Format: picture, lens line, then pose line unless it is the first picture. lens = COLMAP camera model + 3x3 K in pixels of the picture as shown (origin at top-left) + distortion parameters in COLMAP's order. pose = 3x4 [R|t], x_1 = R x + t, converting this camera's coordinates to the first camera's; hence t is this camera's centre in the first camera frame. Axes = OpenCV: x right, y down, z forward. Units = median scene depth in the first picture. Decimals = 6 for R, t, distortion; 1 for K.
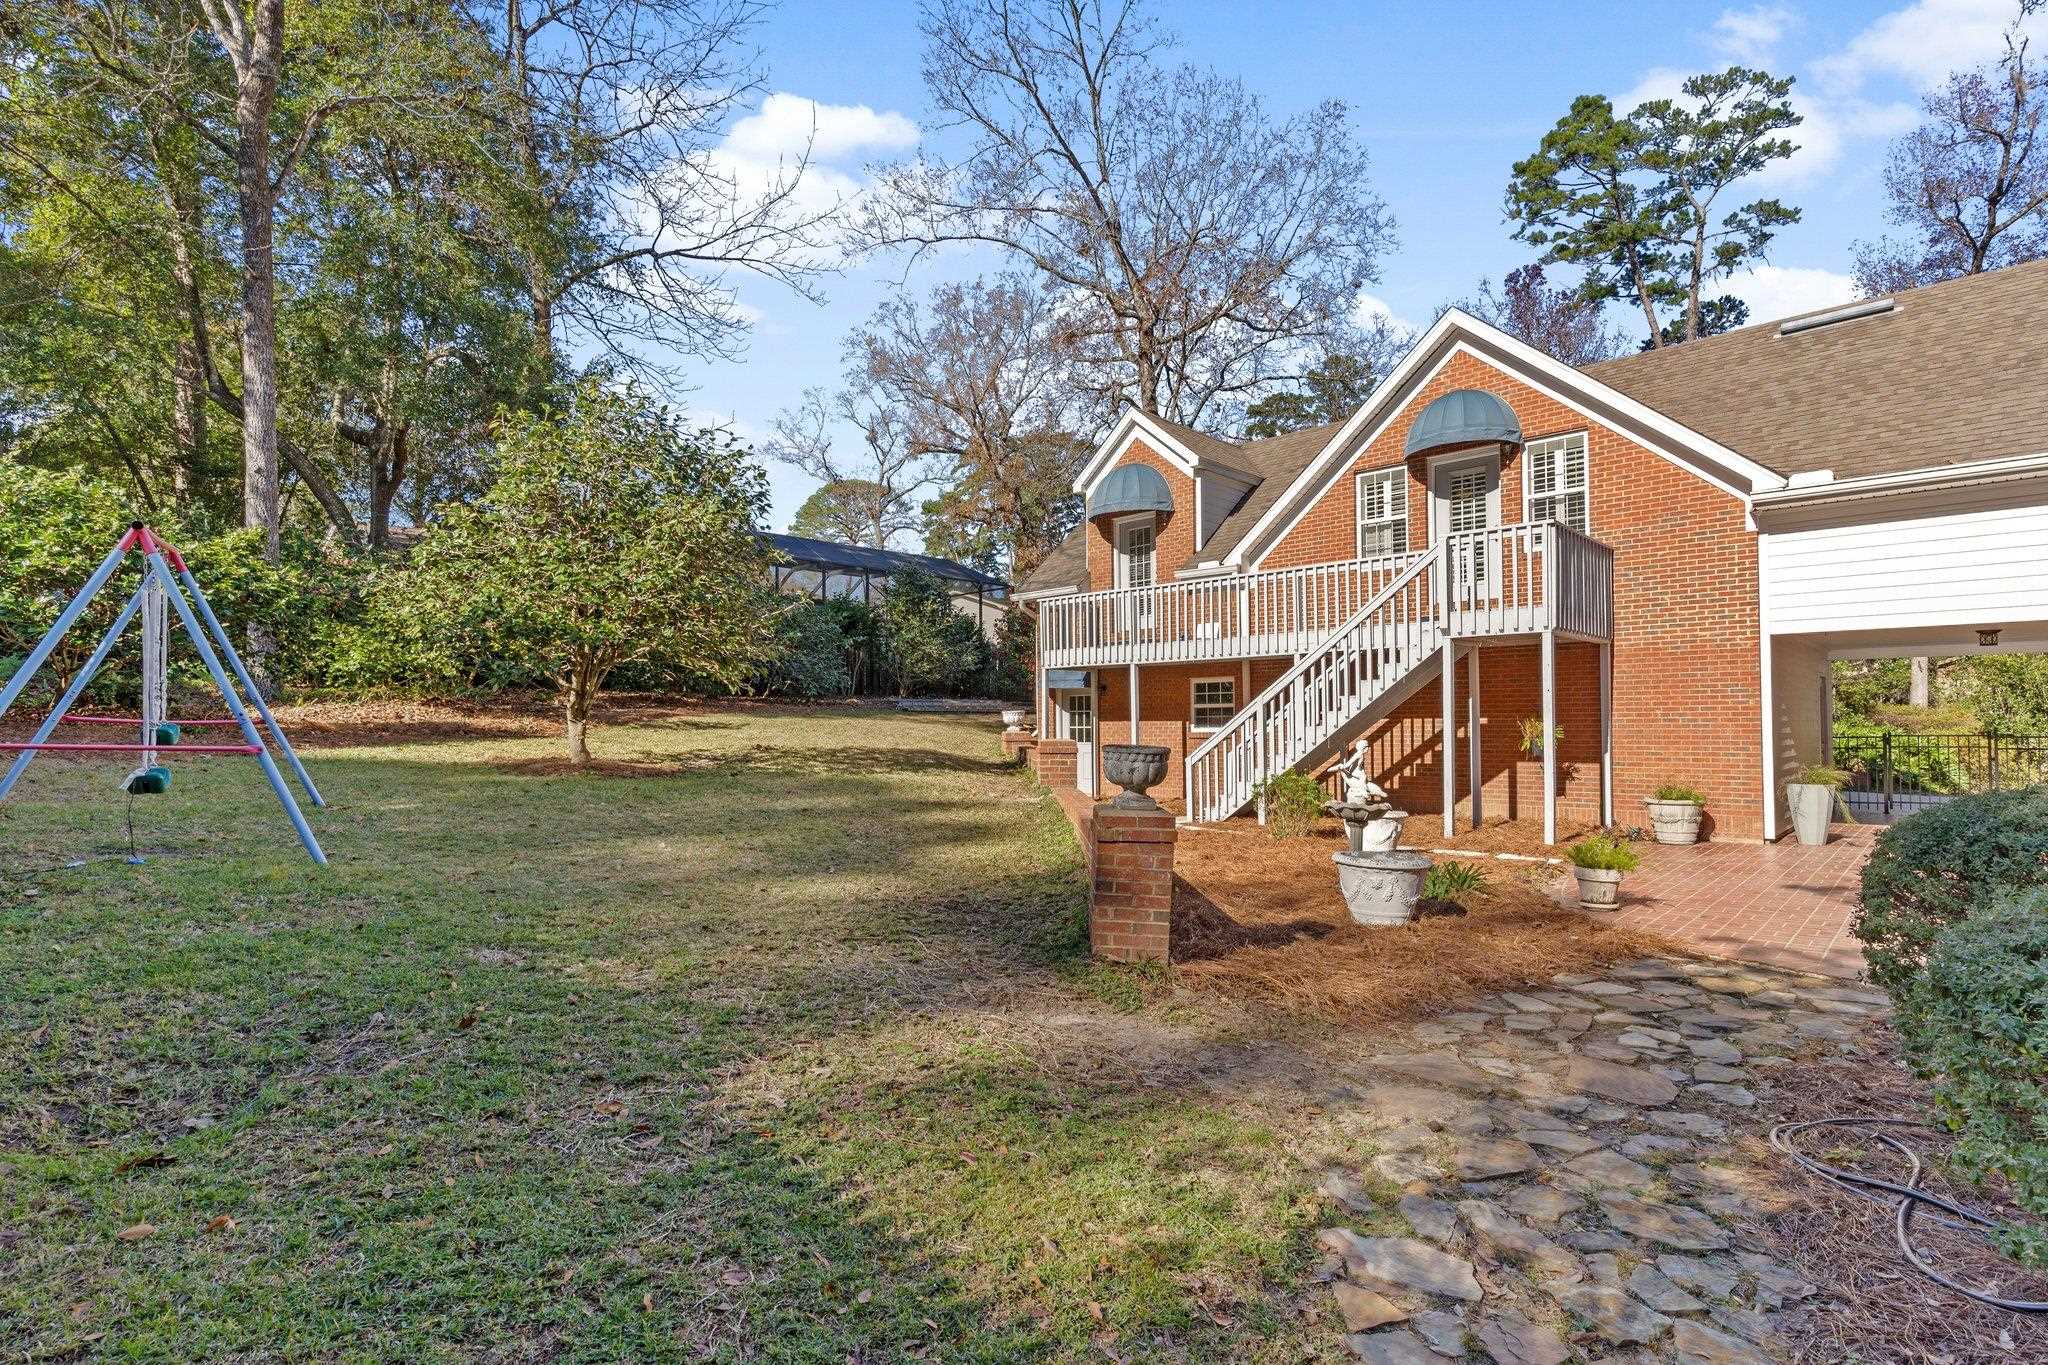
lens RADIAL K [[989.1, 0, 1019.5], [0, 989.1, 703.3], [0, 0, 1]] dist [0.005220, -0.000397]
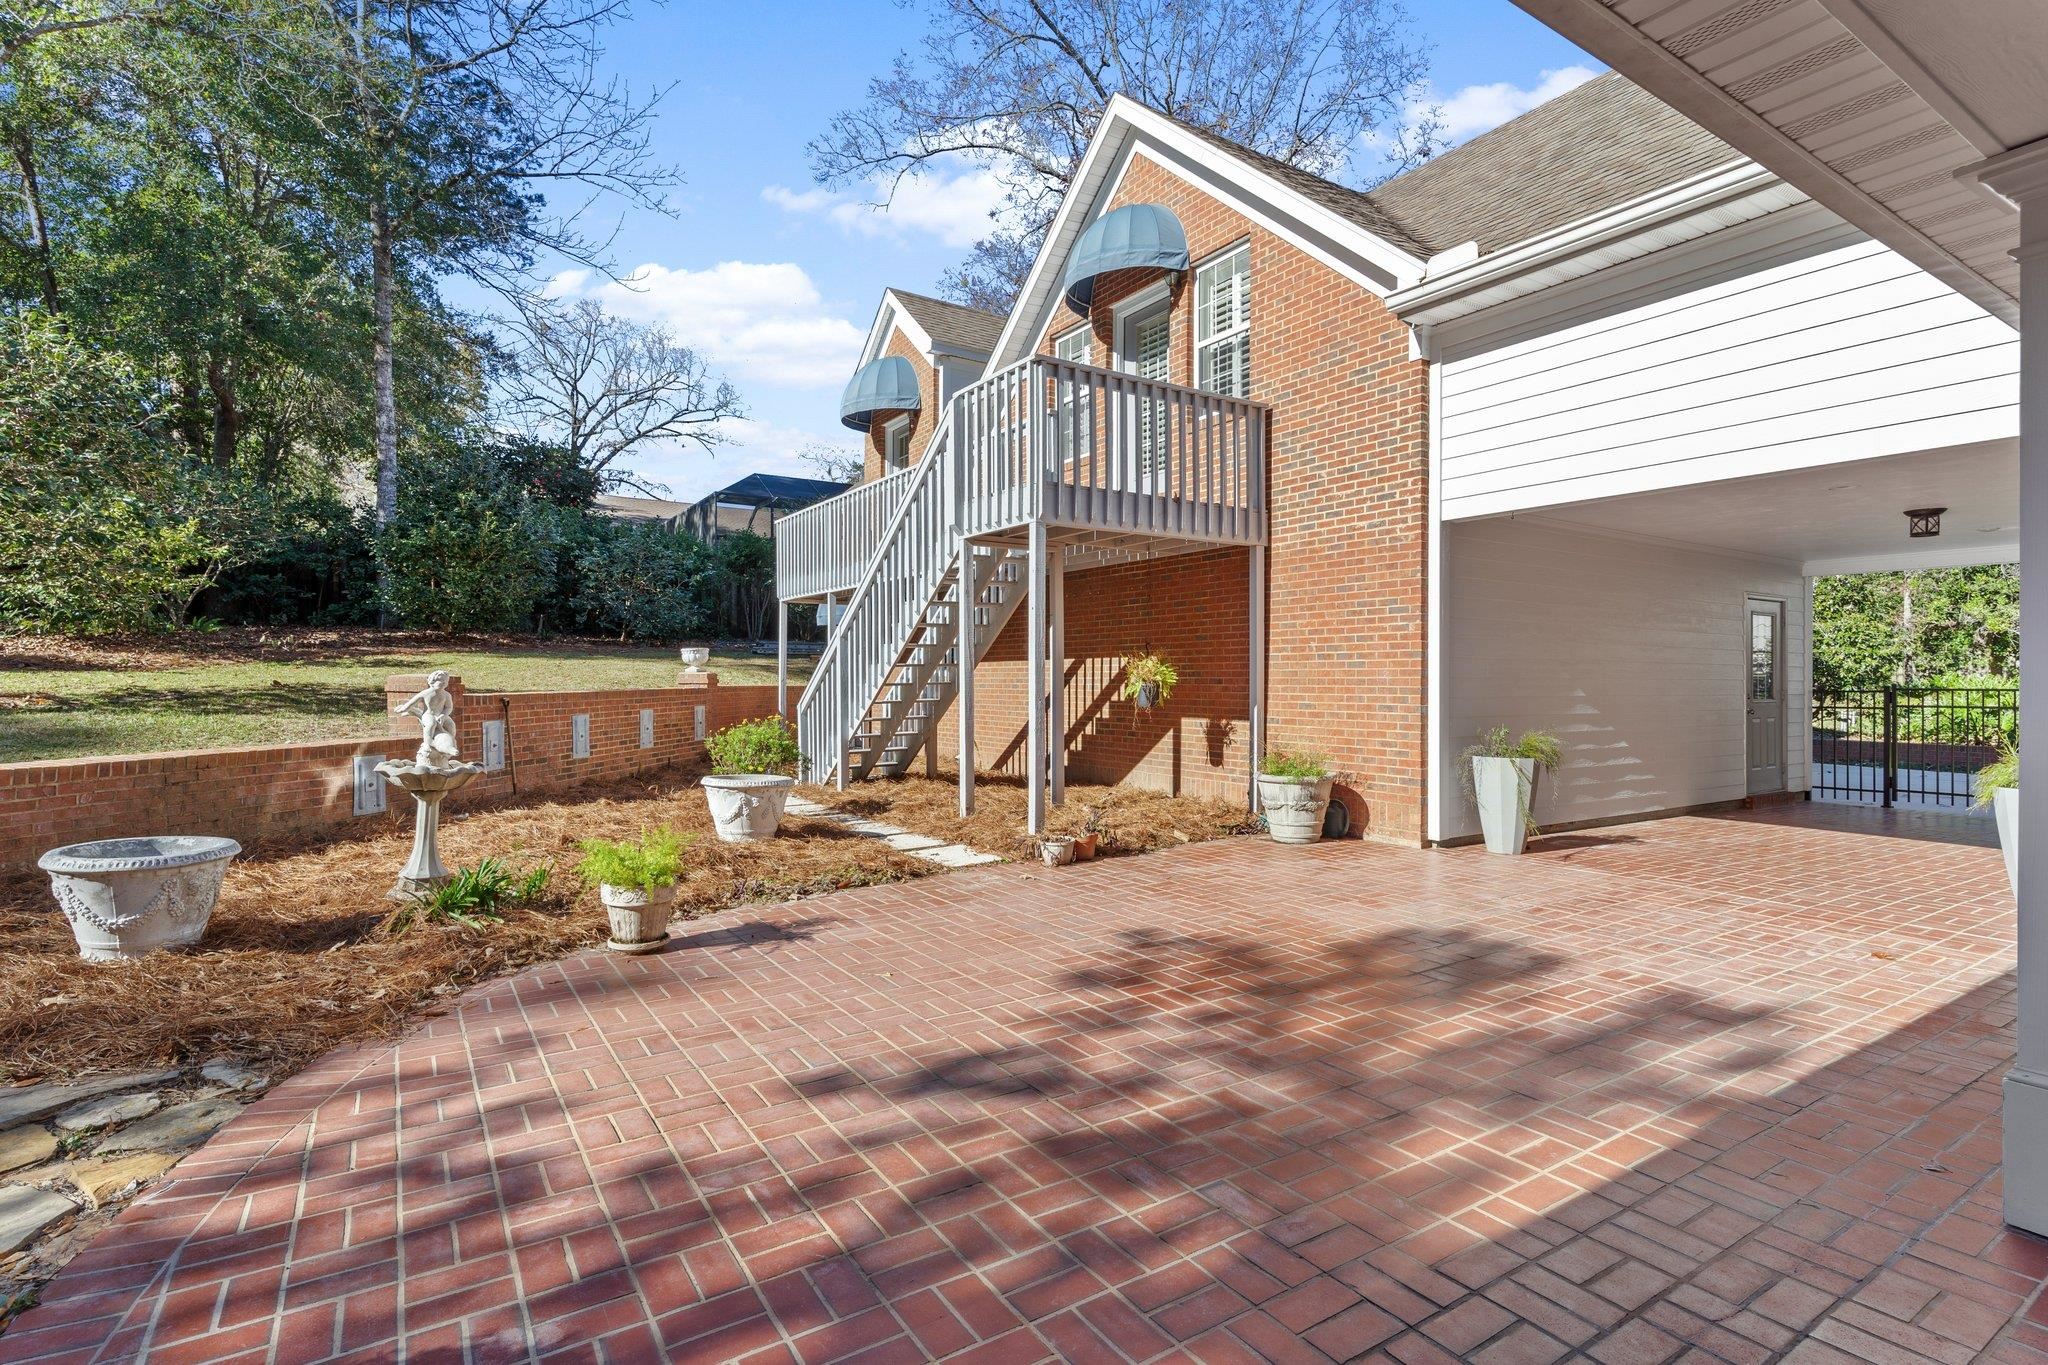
lens RADIAL K [[989.1, 0, 1024.5], [0, 989.1, 674.4], [0, 0, 1]] dist [0.005220, -0.000397]
pose [[0.973784, 0.007506, -0.227350, 0.554026], [-0.004473, 0.999894, 0.013855, 0.018941], [0.227430, -0.012475, 0.973715, 0.275193]]
